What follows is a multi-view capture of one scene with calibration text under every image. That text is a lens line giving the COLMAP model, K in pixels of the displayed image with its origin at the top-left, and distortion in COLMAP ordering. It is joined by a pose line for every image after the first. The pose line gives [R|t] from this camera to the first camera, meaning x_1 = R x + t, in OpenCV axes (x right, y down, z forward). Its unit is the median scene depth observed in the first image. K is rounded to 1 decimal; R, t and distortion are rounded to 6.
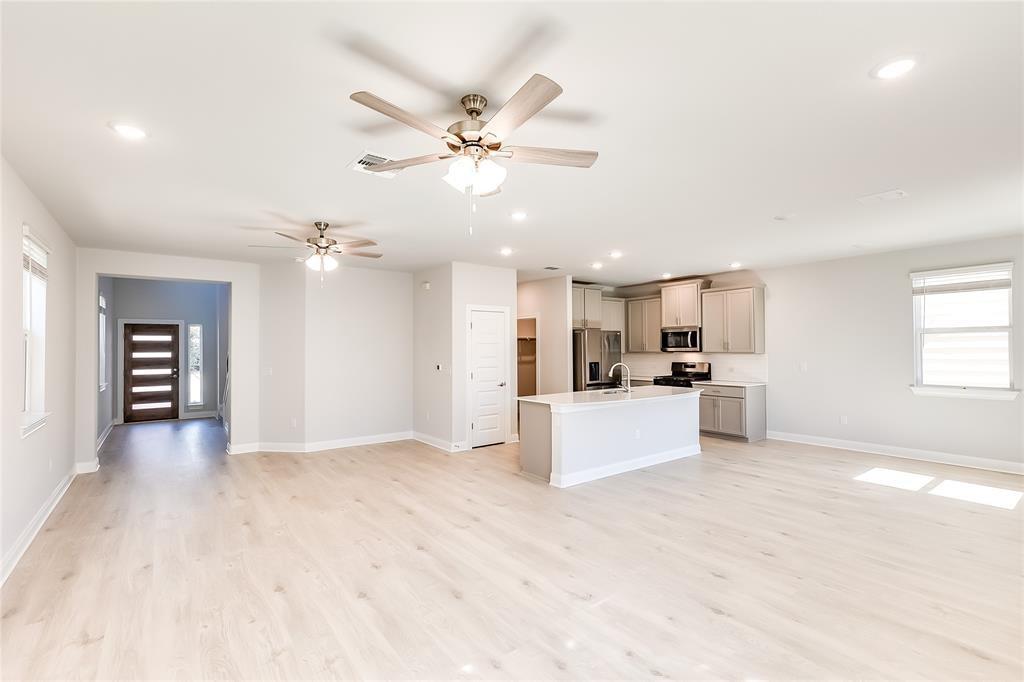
lens RADIAL K [[465.2, 0, 514.8], [0, 465.2, 340.2], [0, 0, 1]] dist [0.005875, 0.000246]
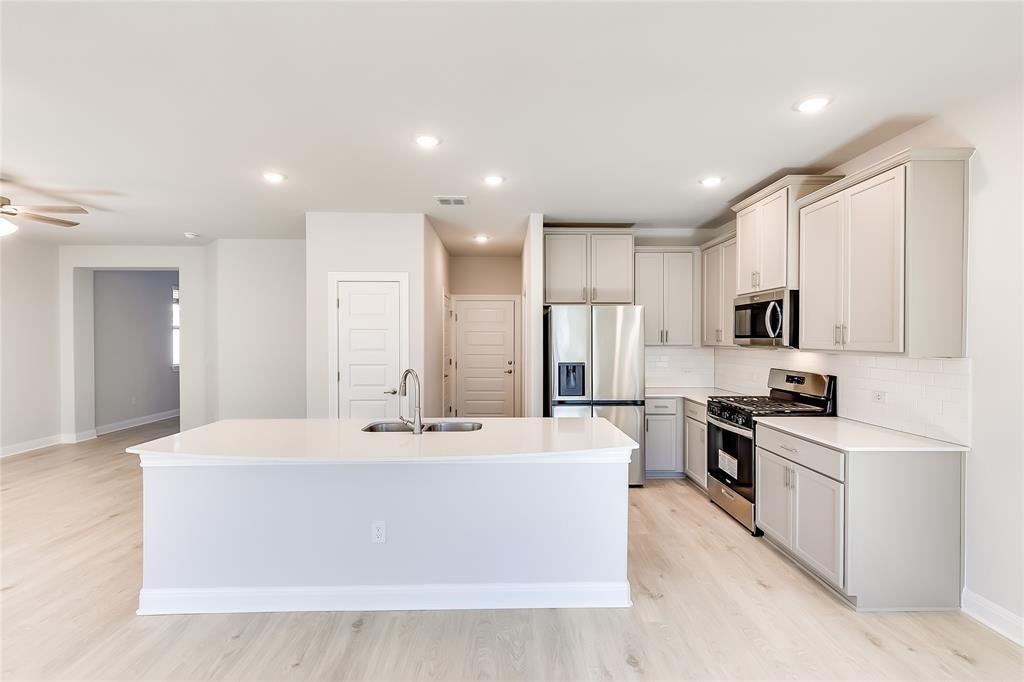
lens RADIAL K [[465.2, 0, 514.8], [0, 465.2, 340.2], [0, 0, 1]] dist [0.005875, 0.000246]
pose [[0.810790, 0.010744, -0.585238, 0.440517], [0.004494, 0.999688, 0.024579, 0.006207], [0.585319, -0.022558, 0.810489, 0.505078]]
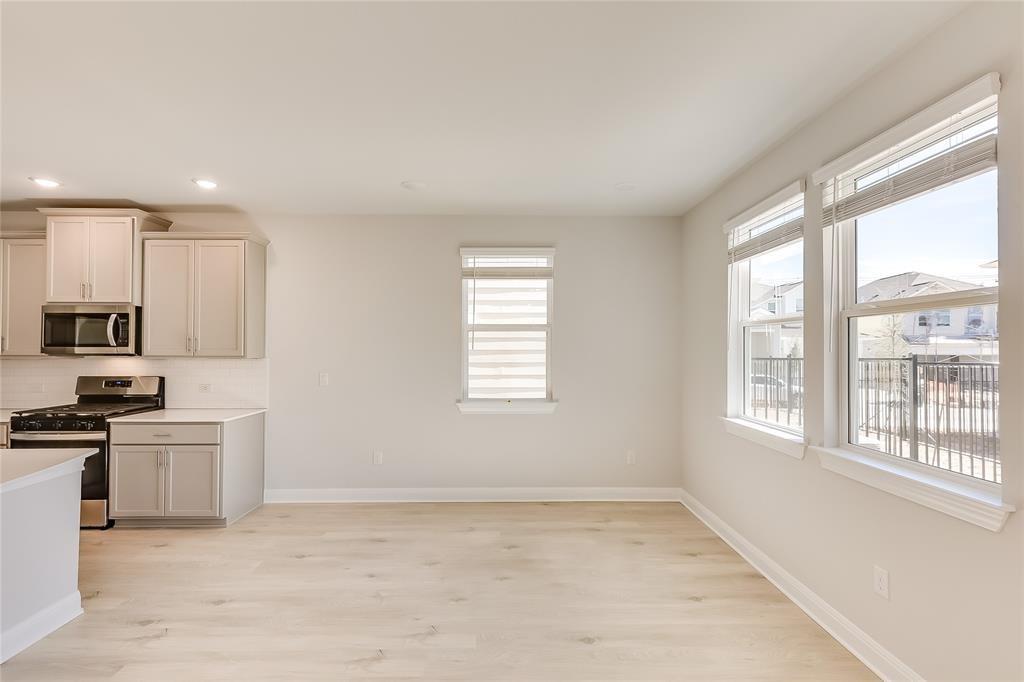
lens RADIAL K [[460.4, 0, 508.7], [0, 460.4, 344.0], [0, 0, 1]] dist [0.000964, 0.000542]
pose [[0.594092, 0.015957, 0.804239, 0.236542], [-0.020369, 0.999781, -0.004791, 0.006961], [-0.804139, -0.013535, 0.594287, 0.383206]]
